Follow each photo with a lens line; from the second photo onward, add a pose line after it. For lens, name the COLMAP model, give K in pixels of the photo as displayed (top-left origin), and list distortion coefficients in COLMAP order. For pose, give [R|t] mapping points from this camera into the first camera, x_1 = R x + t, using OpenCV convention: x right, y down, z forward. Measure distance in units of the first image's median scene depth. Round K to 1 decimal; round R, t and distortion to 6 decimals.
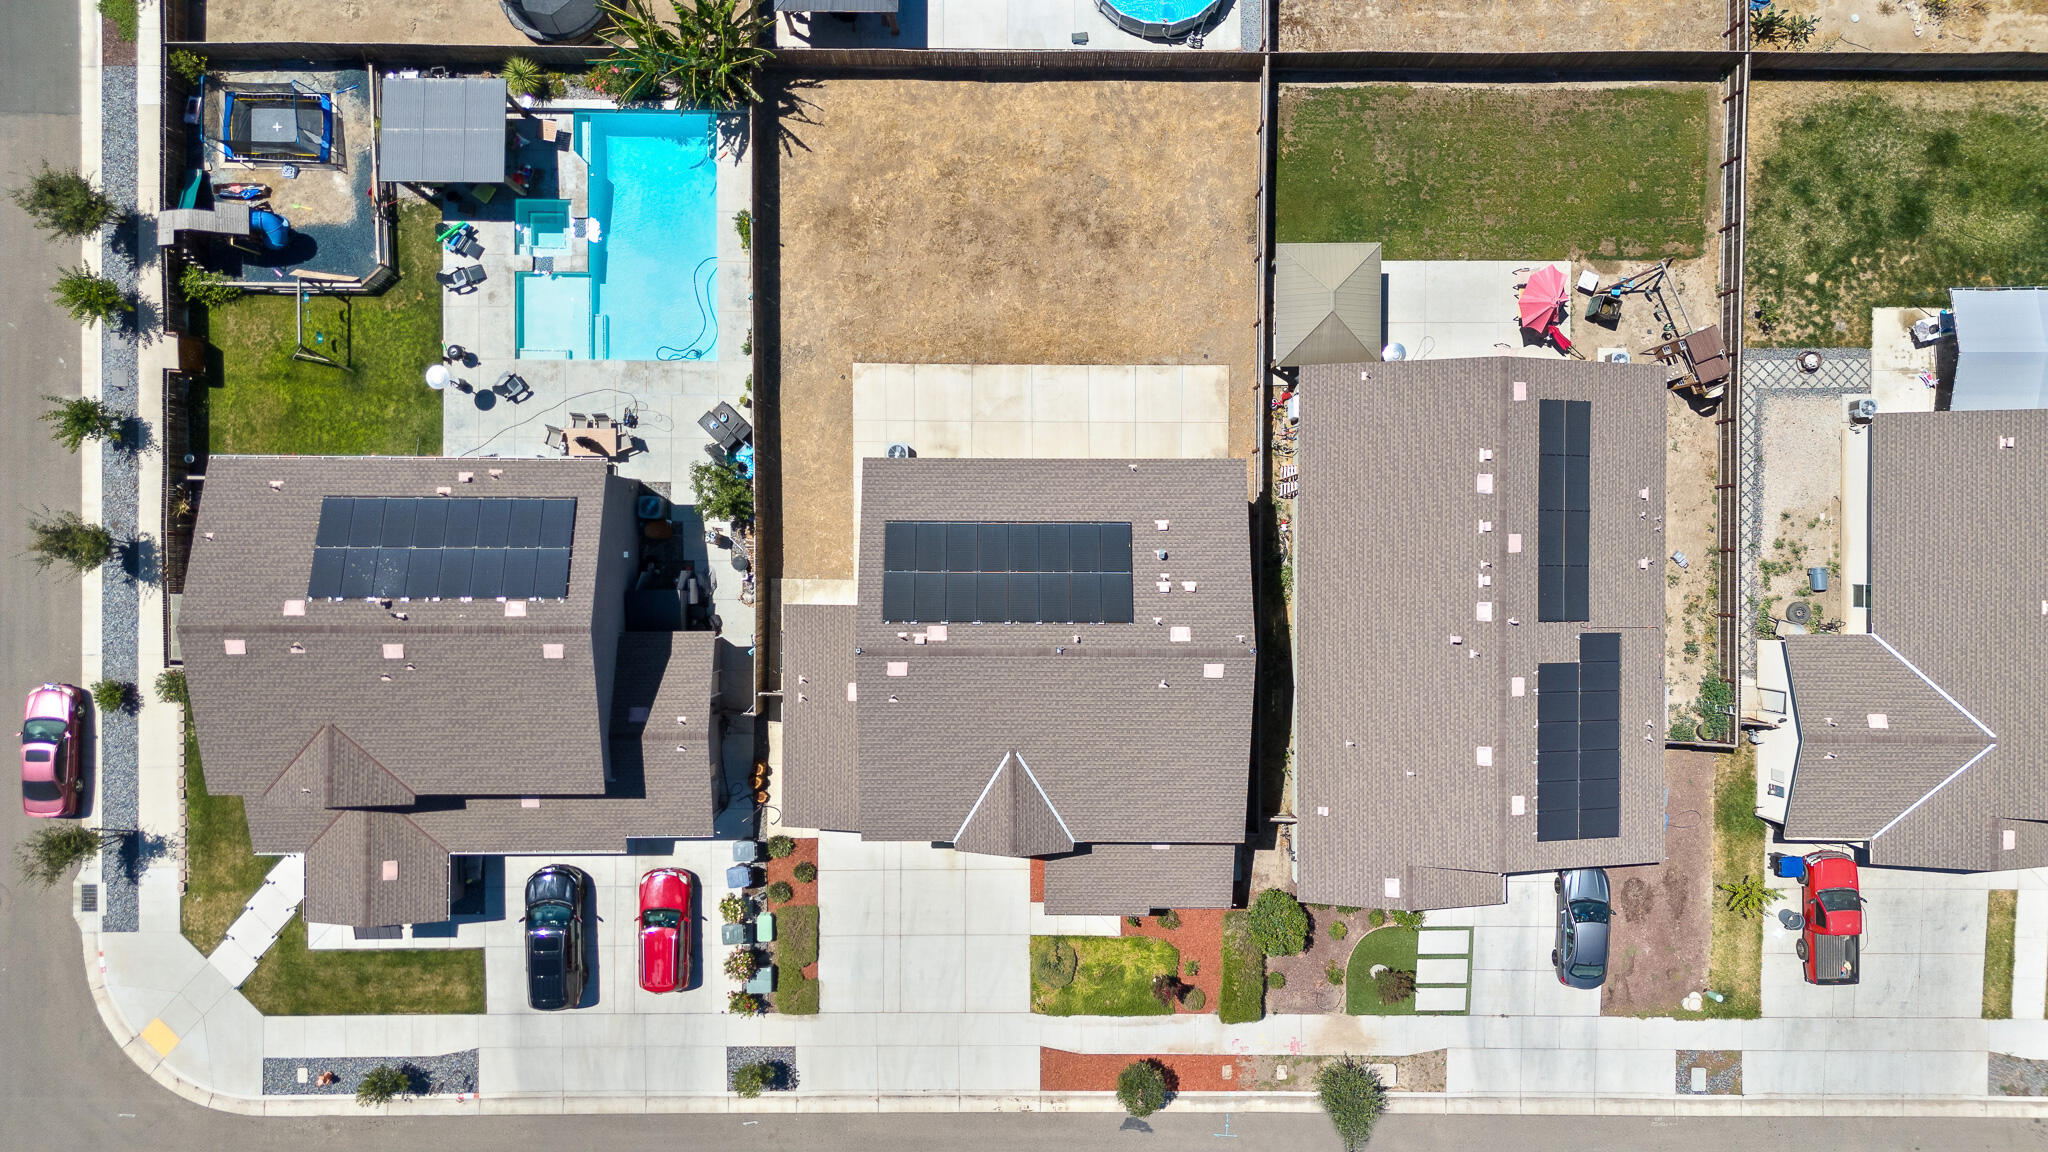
lens RADIAL K [[1435.6, 0, 1033.5], [0, 1435.6, 572.5], [0, 0, 1]] dist [0.054180, -0.050542]
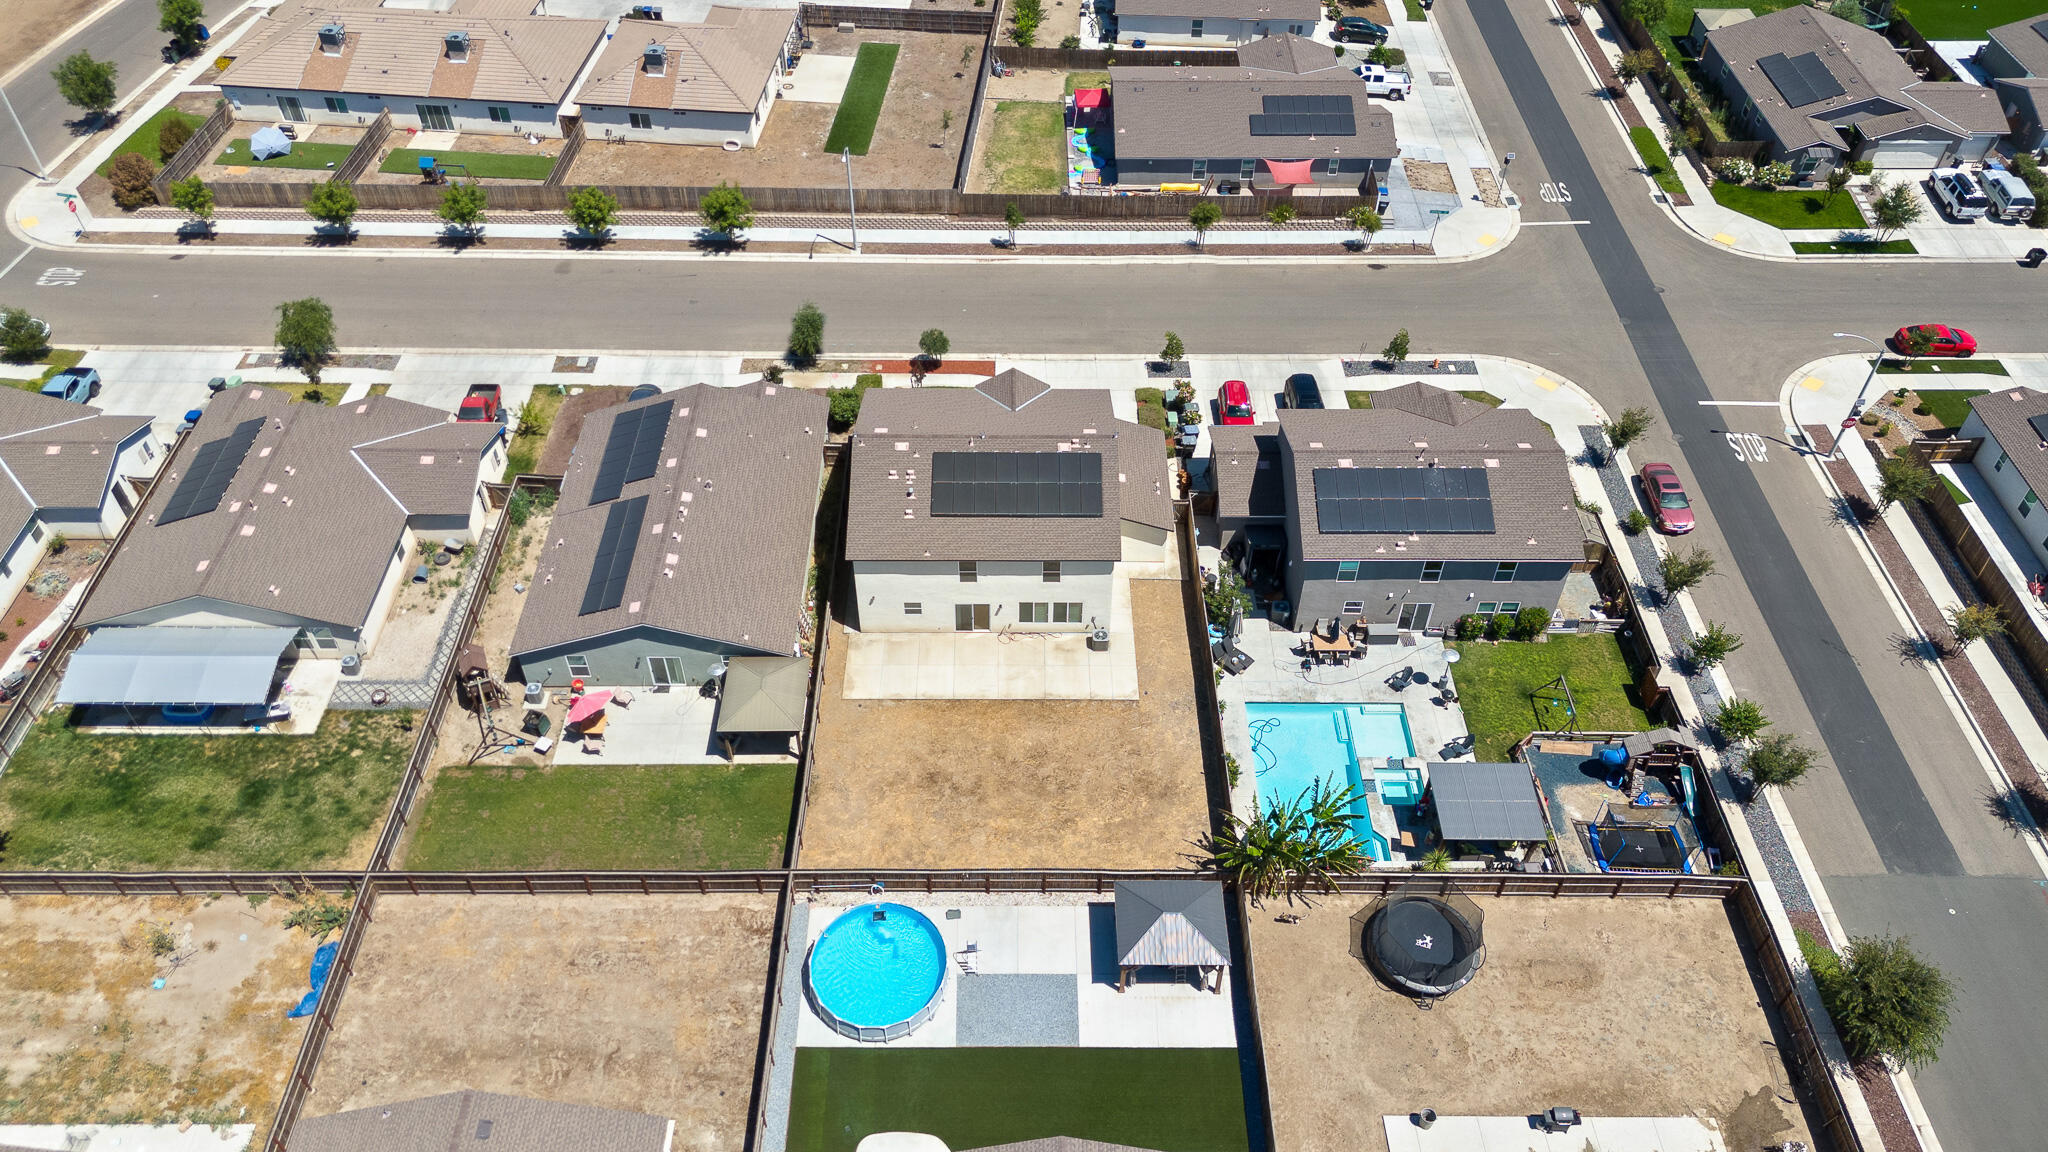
lens RADIAL K [[1480.3, 0, 1009.7], [0, 1480.3, 579.7], [0, 0, 1]] dist [0.059504, -0.057613]
pose [[-0.999837, -0.013296, -0.012228, 0.006009], [0.000845, -0.710634, 0.703562, -0.983557], [-0.018044, 0.703437, 0.710529, -0.001070]]
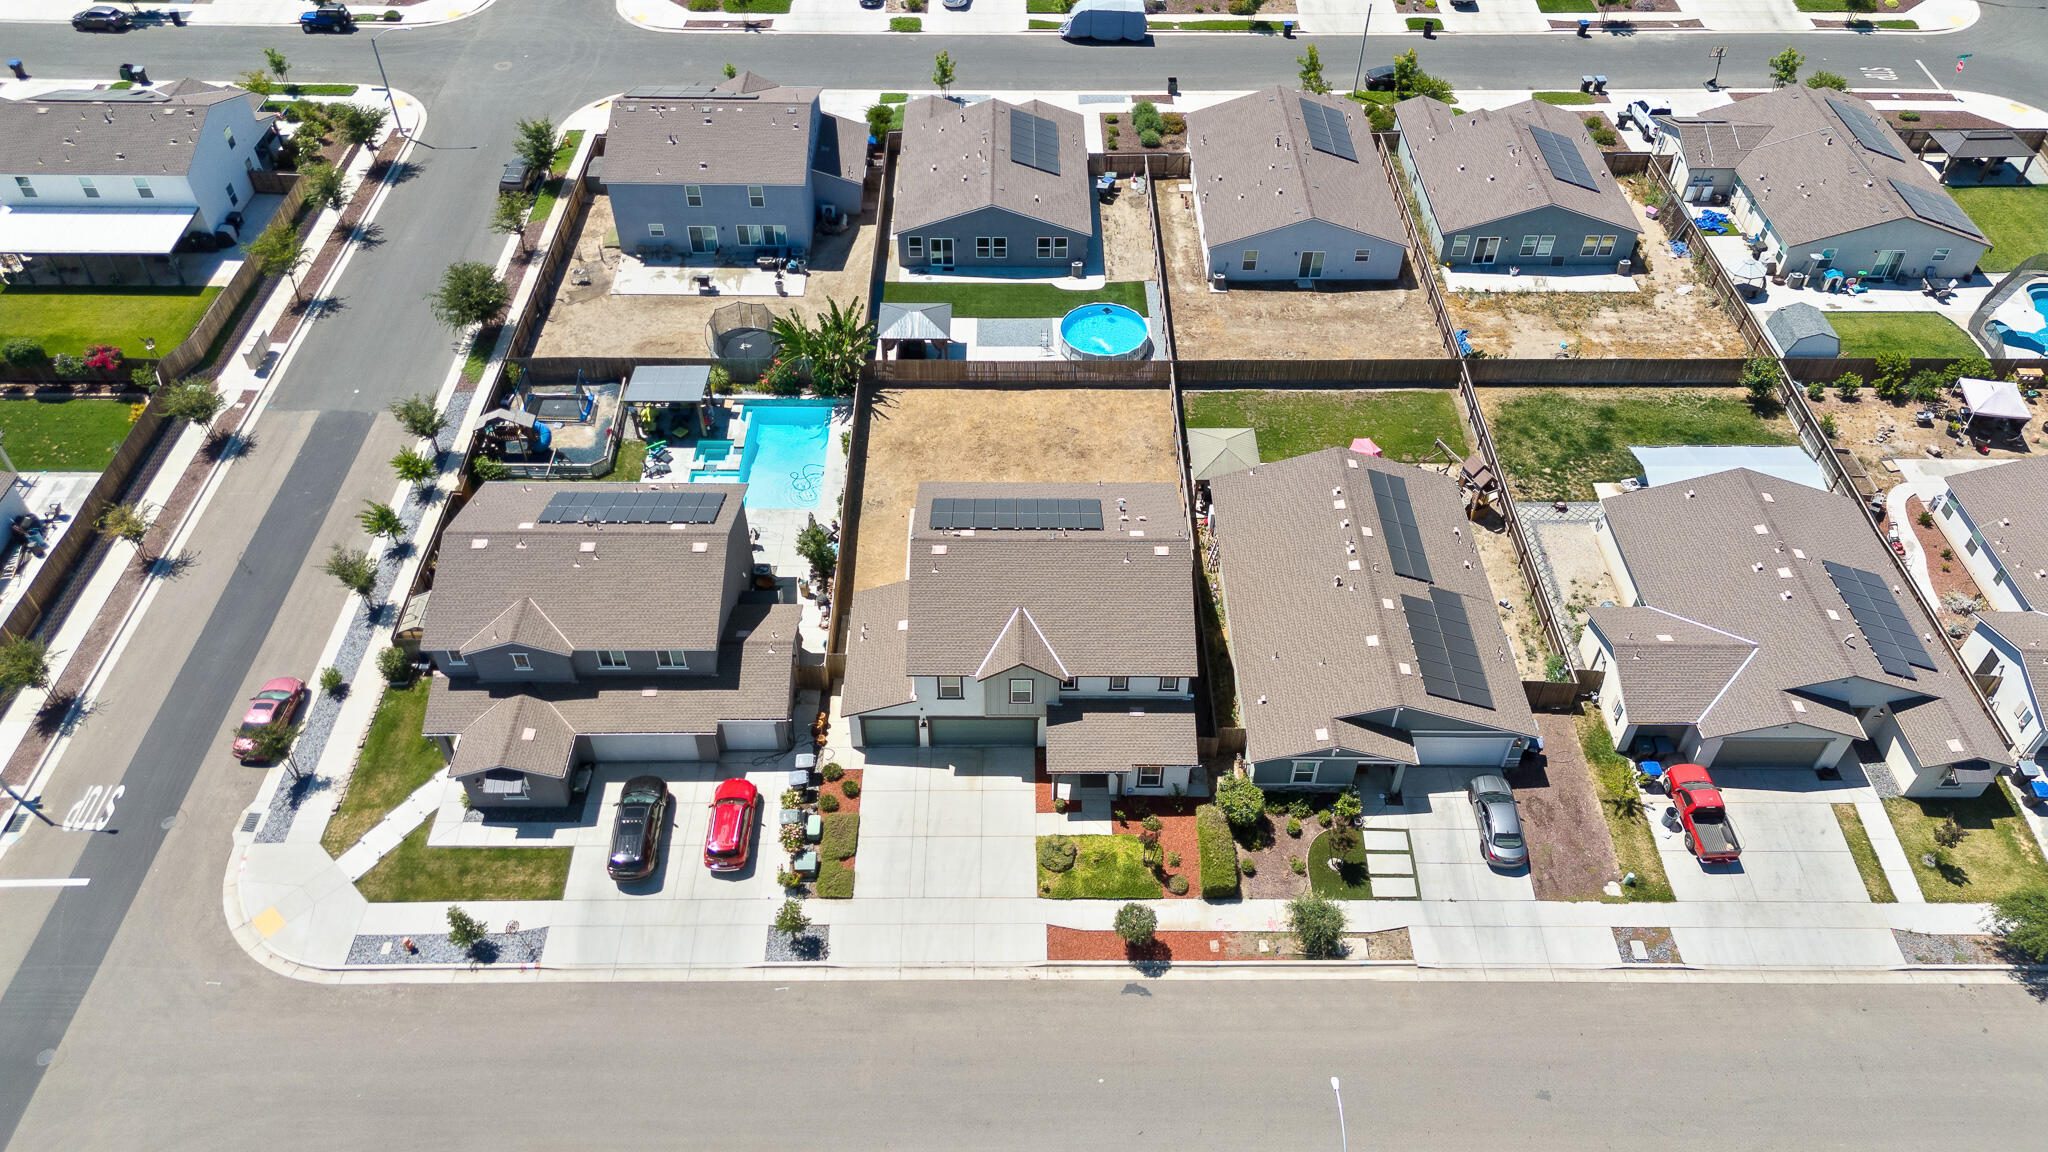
lens RADIAL K [[1446.1, 0, 1037.9], [0, 1446.1, 576.1], [0, 0, 1]] dist [0.061192, -0.055326]
pose [[0.999885, -0.013135, 0.007610, -0.007017], [0.014659, 0.705219, -0.708838, 0.946277], [0.003944, 0.708868, 0.705330, 0.006714]]
